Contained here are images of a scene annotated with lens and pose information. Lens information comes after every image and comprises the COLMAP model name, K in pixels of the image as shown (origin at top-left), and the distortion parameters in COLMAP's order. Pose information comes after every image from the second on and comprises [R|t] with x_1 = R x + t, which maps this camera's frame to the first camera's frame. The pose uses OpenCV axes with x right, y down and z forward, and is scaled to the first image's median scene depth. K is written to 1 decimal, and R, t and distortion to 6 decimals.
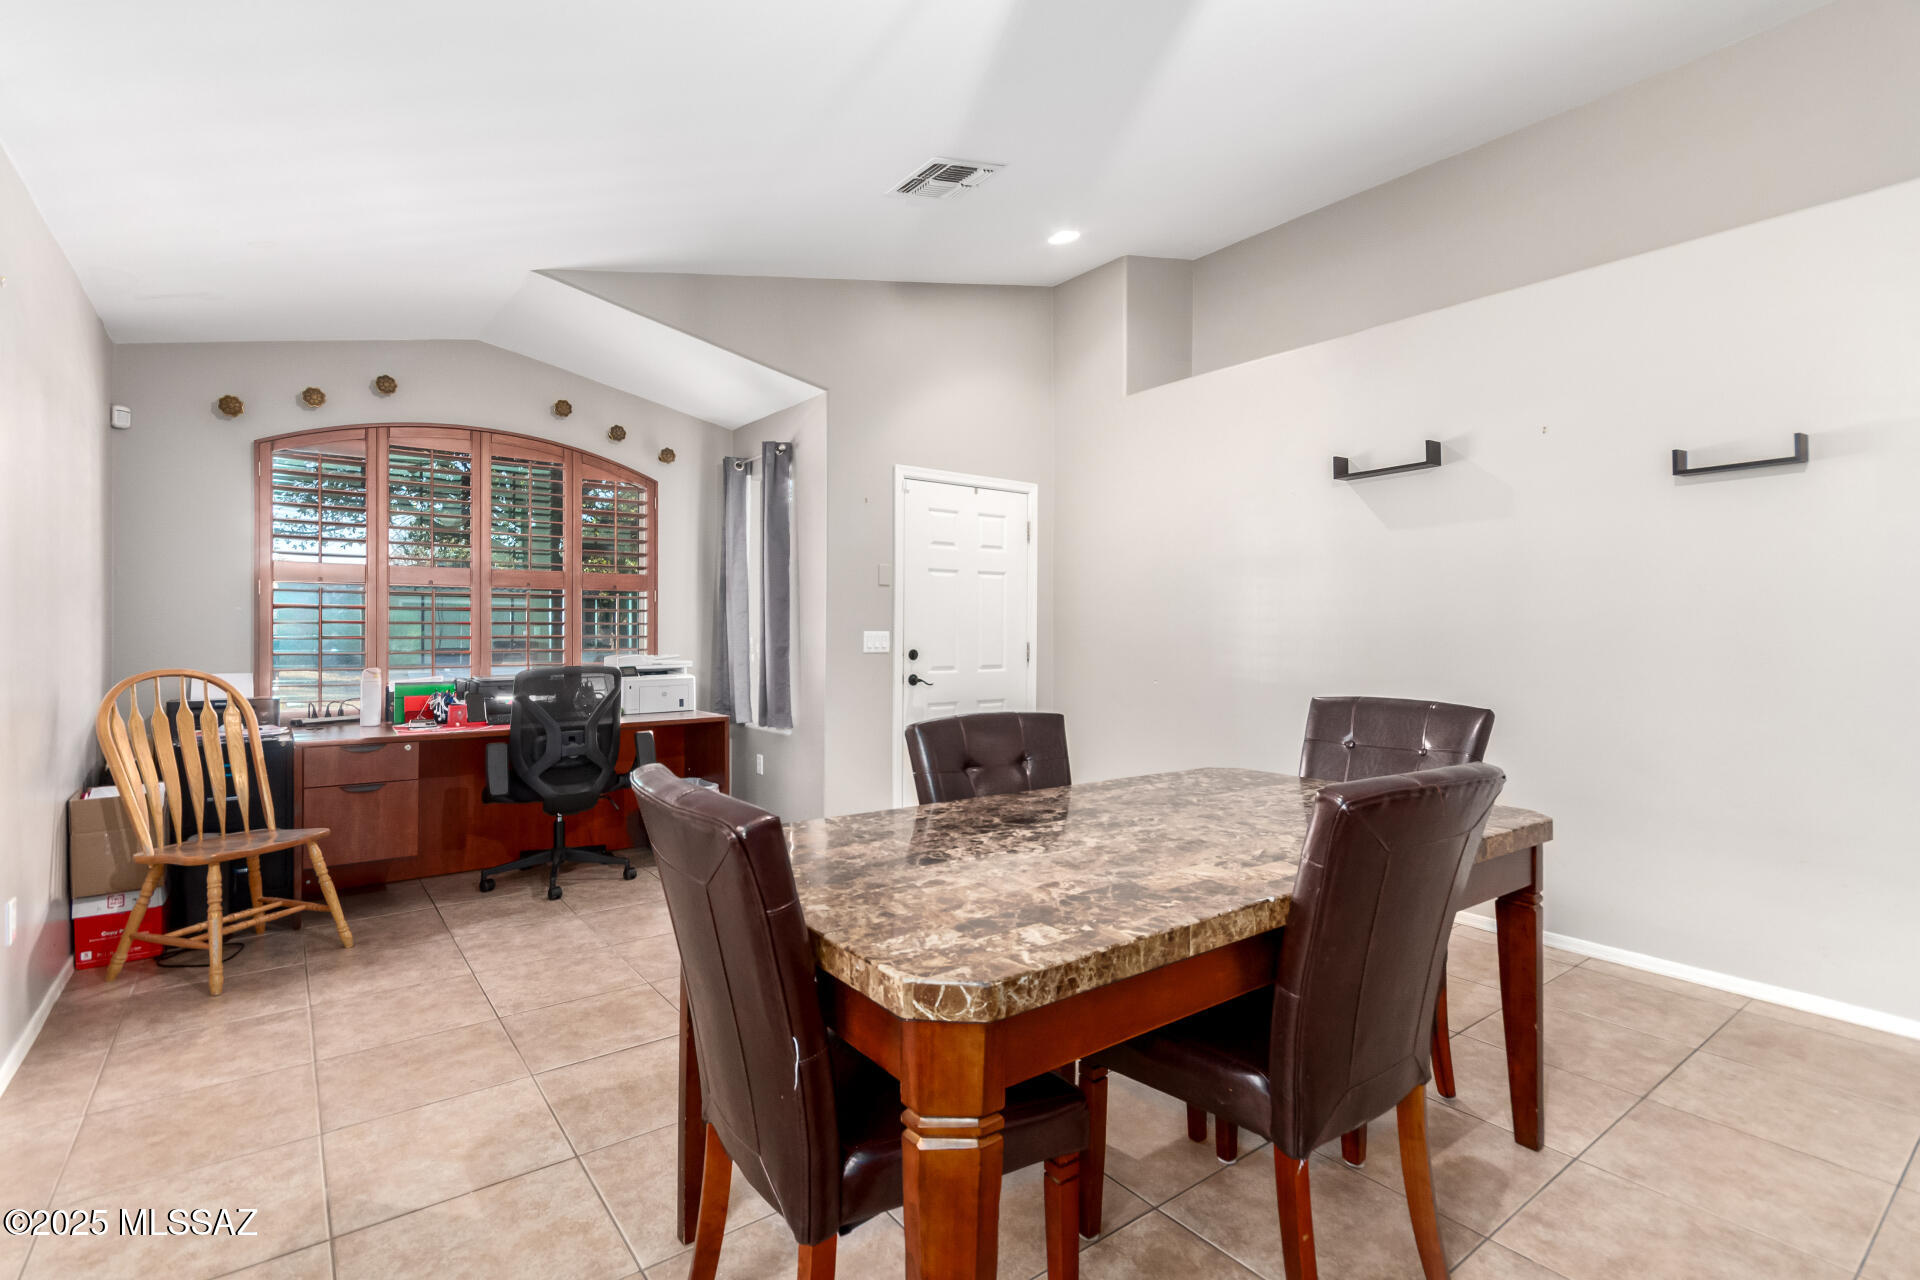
lens RADIAL K [[891.7, 0, 961.9], [0, 891.7, 638.2], [0, 0, 1]] dist [0.005128, 0.002657]
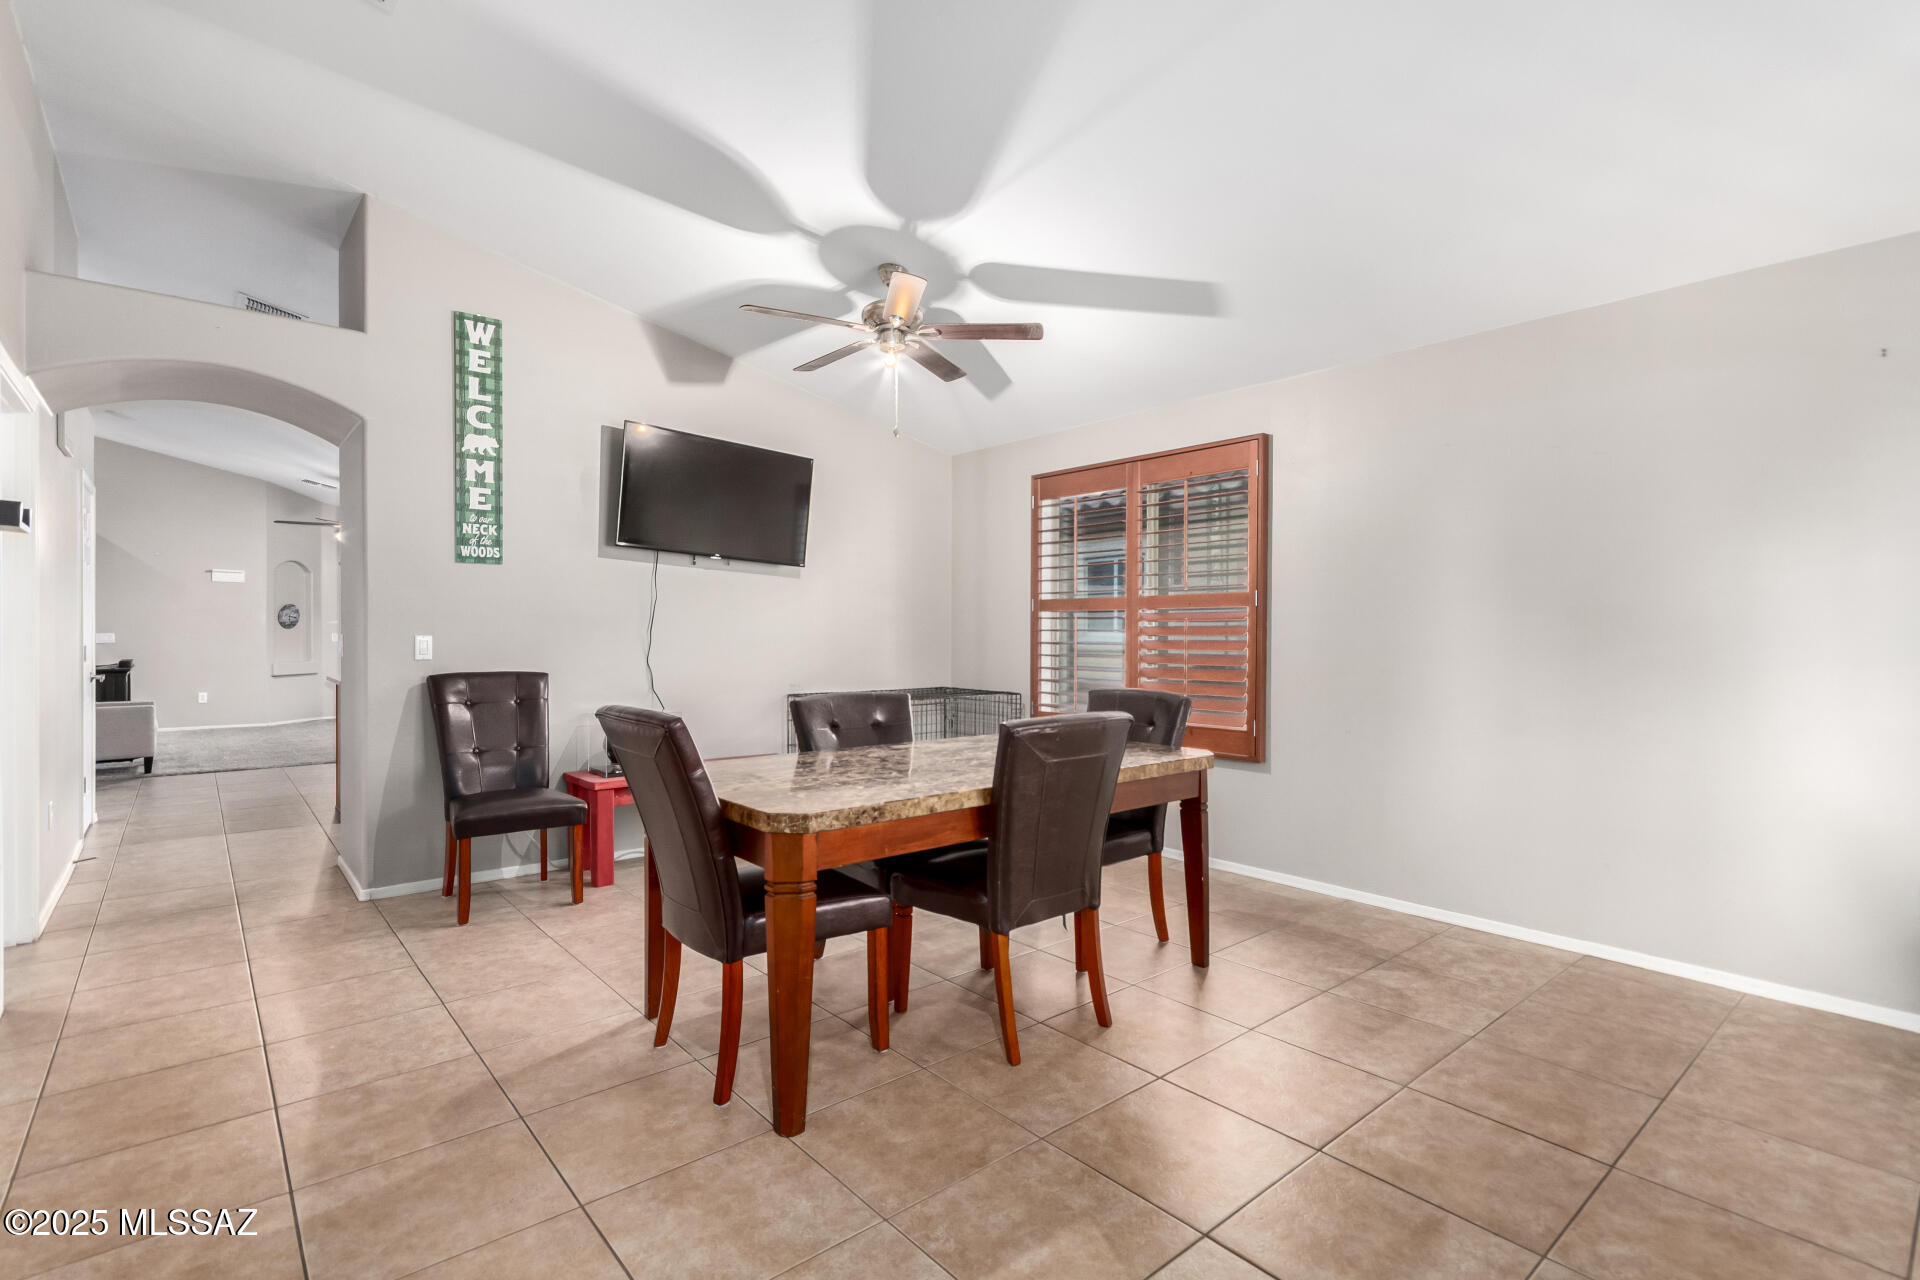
lens RADIAL K [[891.7, 0, 949.1], [0, 891.7, 647.7], [0, 0, 1]] dist [0.005128, 0.002657]
pose [[-0.998772, -0.007750, -0.048925, 0.210591], [-0.009099, 0.999583, 0.027406, -0.020290], [0.048692, 0.027817, -0.998426, 1.889944]]
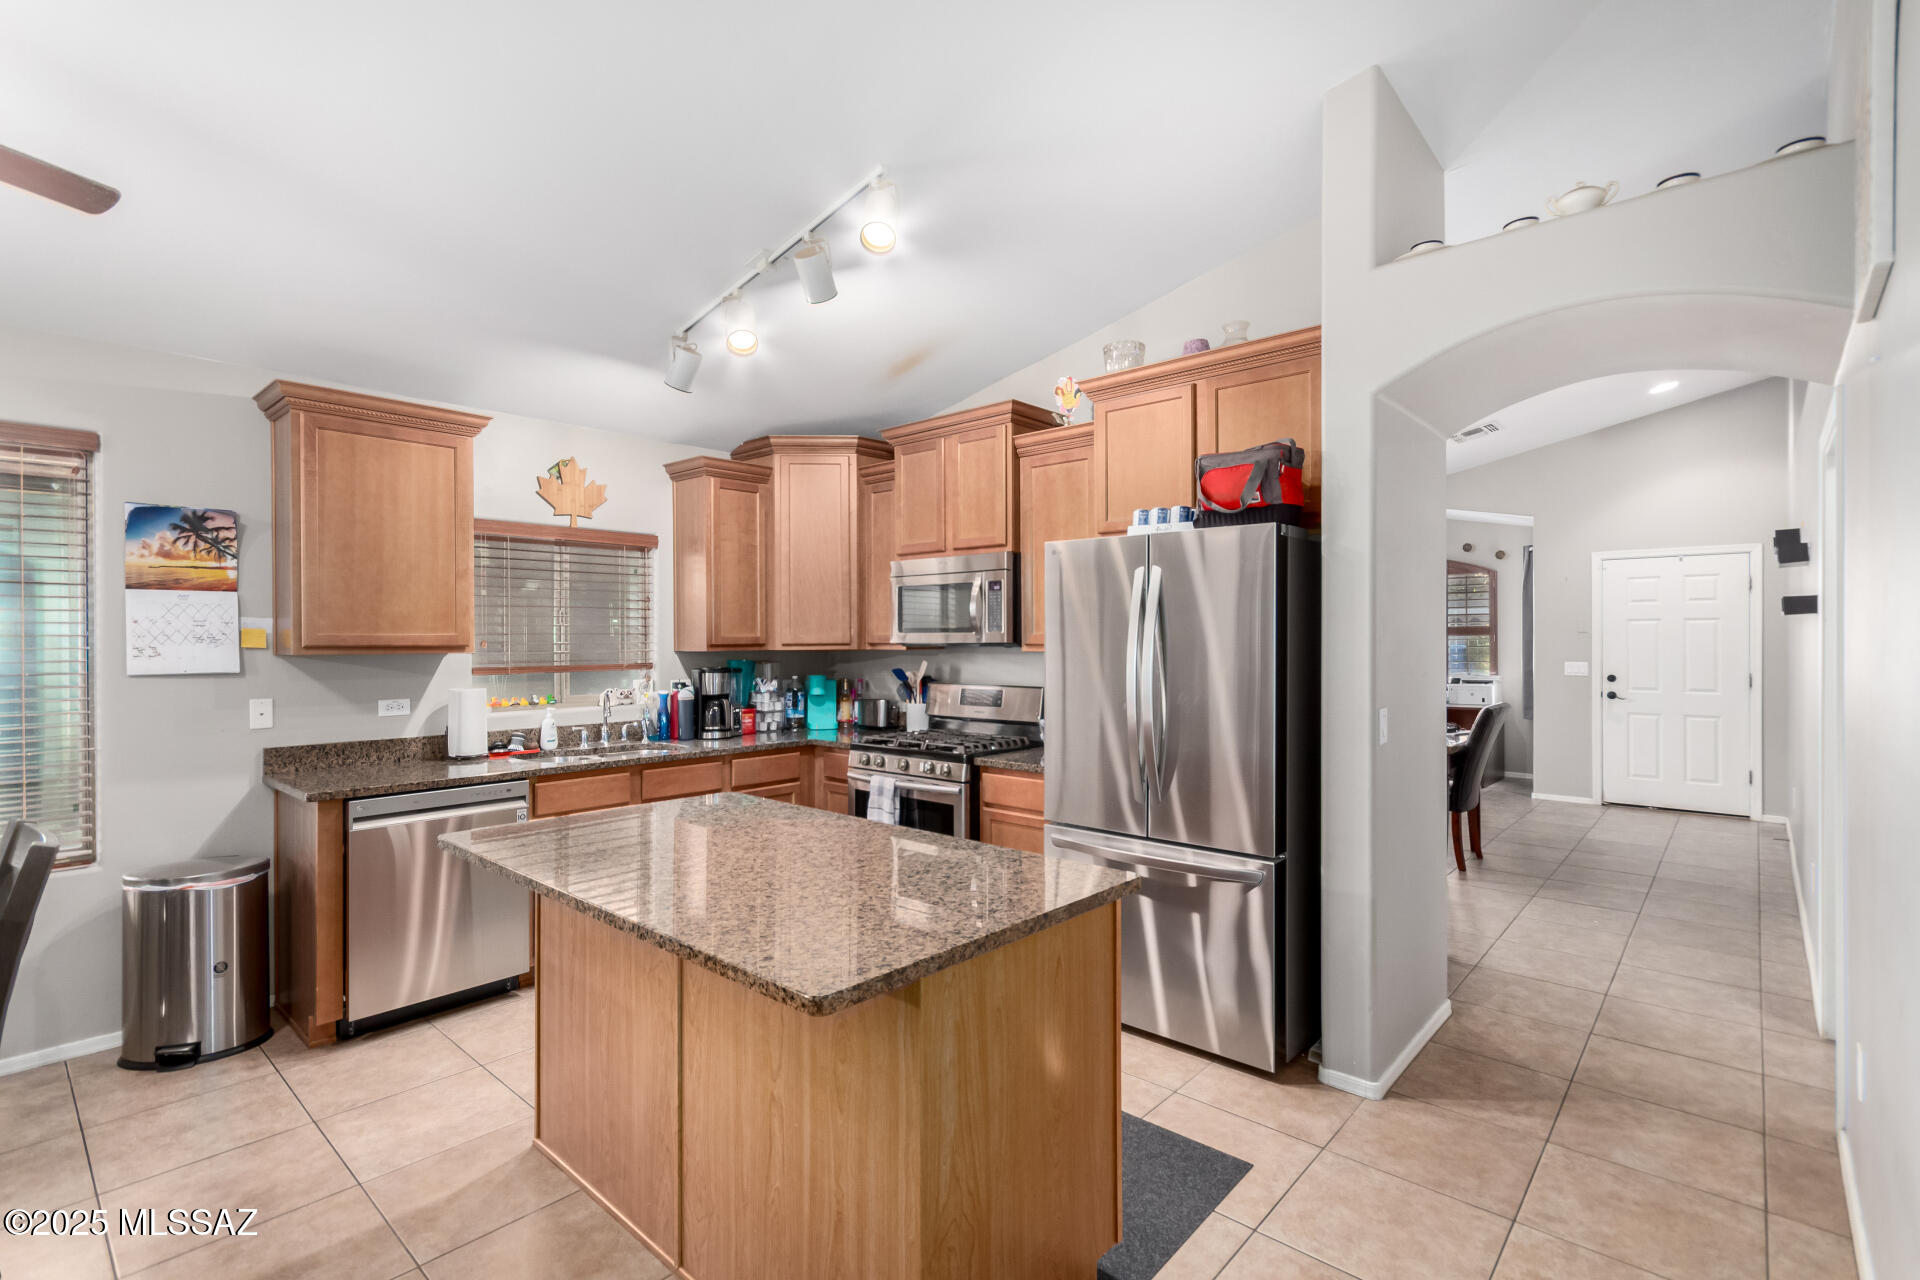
lens RADIAL K [[891.7, 0, 970.1], [0, 891.7, 639.8], [0, 0, 1]] dist [0.005128, 0.002657]
pose [[0.194451, -0.001555, -0.980911, 2.279051], [-0.009011, 0.999954, -0.003371, -0.058666], [0.980871, 0.009495, 0.194428, -0.625587]]
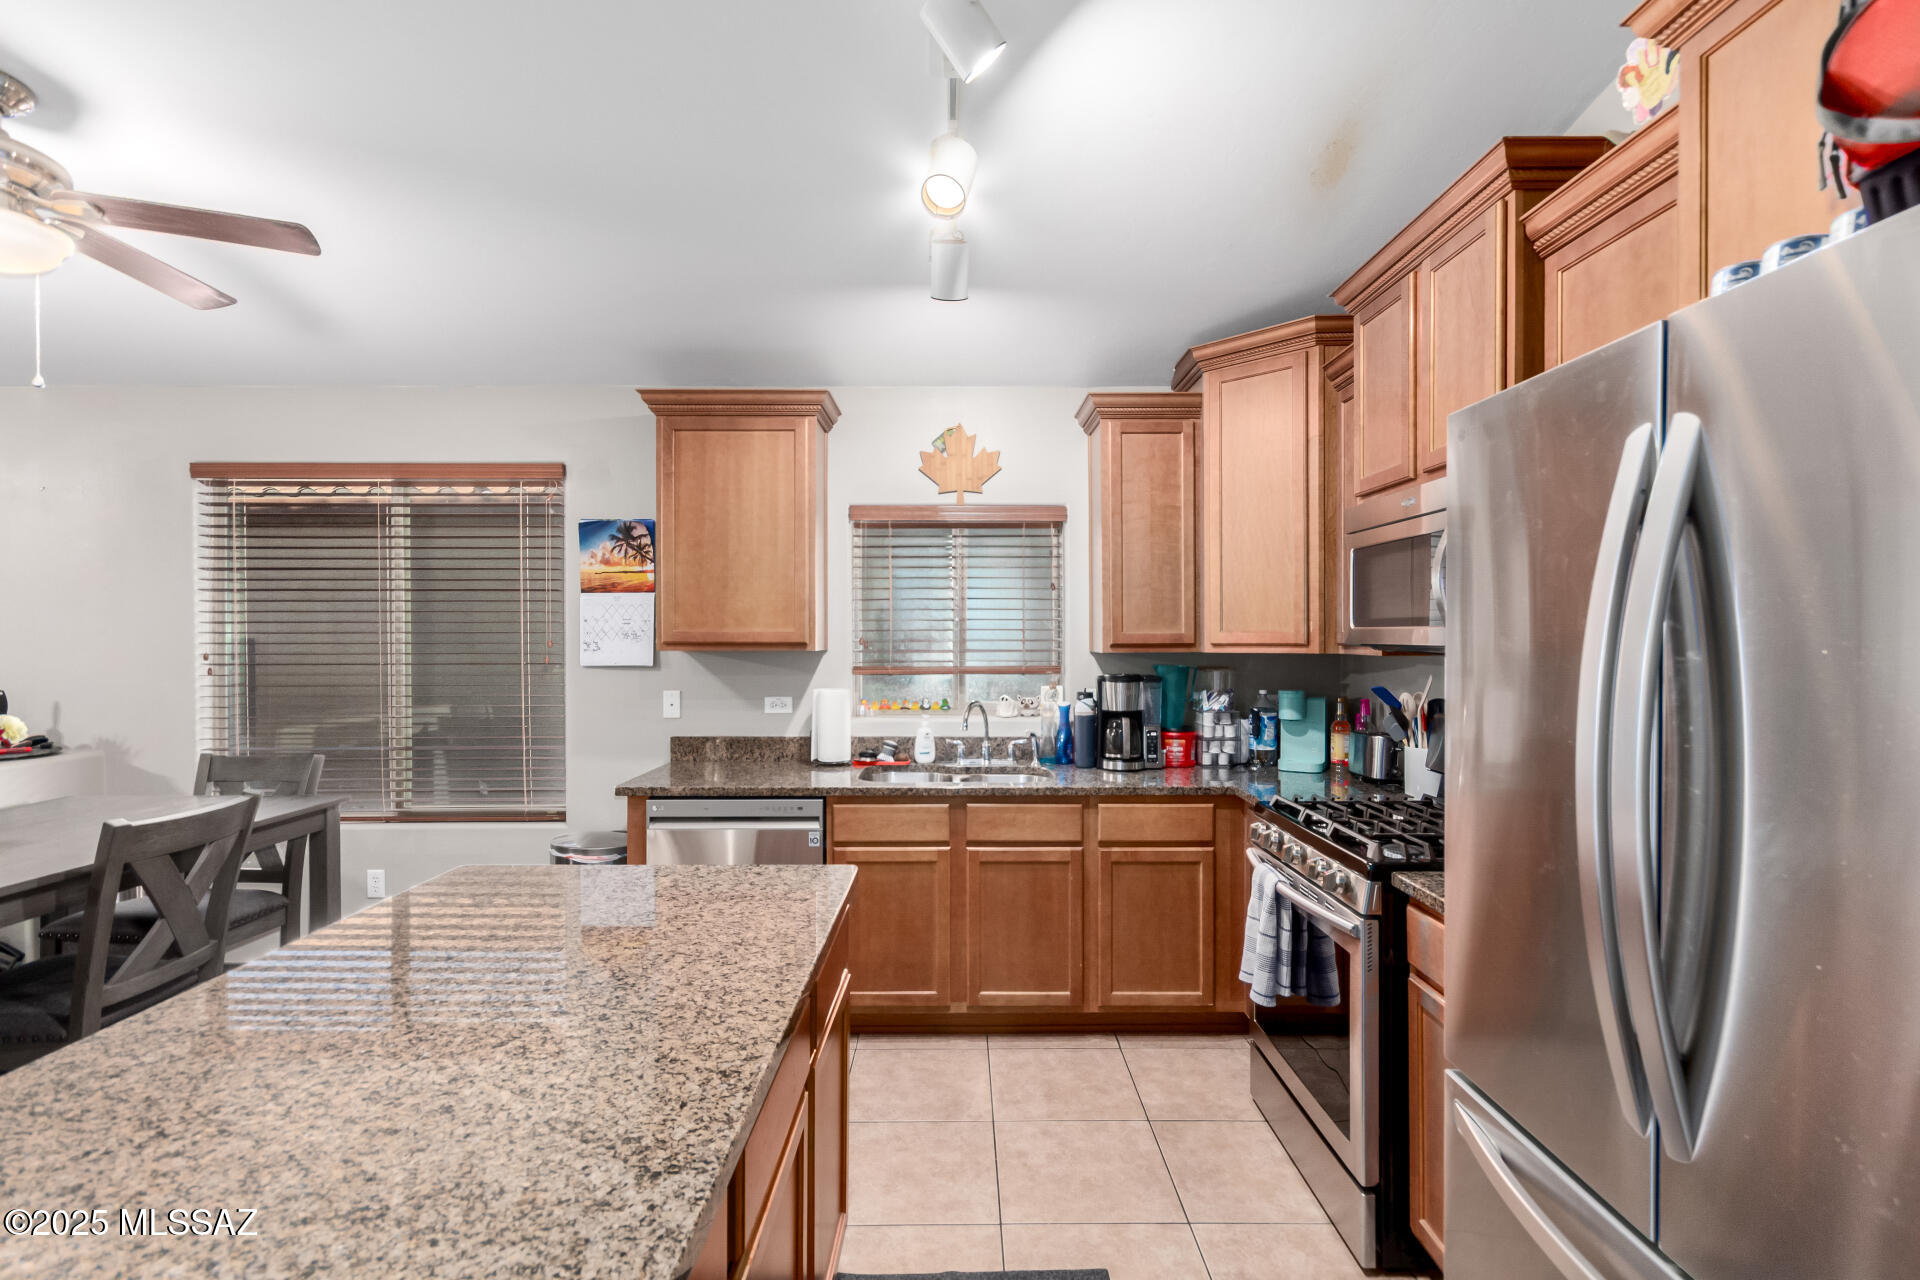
lens RADIAL K [[891.7, 0, 964.9], [0, 891.7, 637.7], [0, 0, 1]] dist [0.005128, 0.002657]
pose [[-0.601236, -0.001354, -0.799070, 1.637785], [-0.011525, 0.999909, 0.006978, -0.066626], [0.798988, 0.013404, -0.601197, -0.160587]]
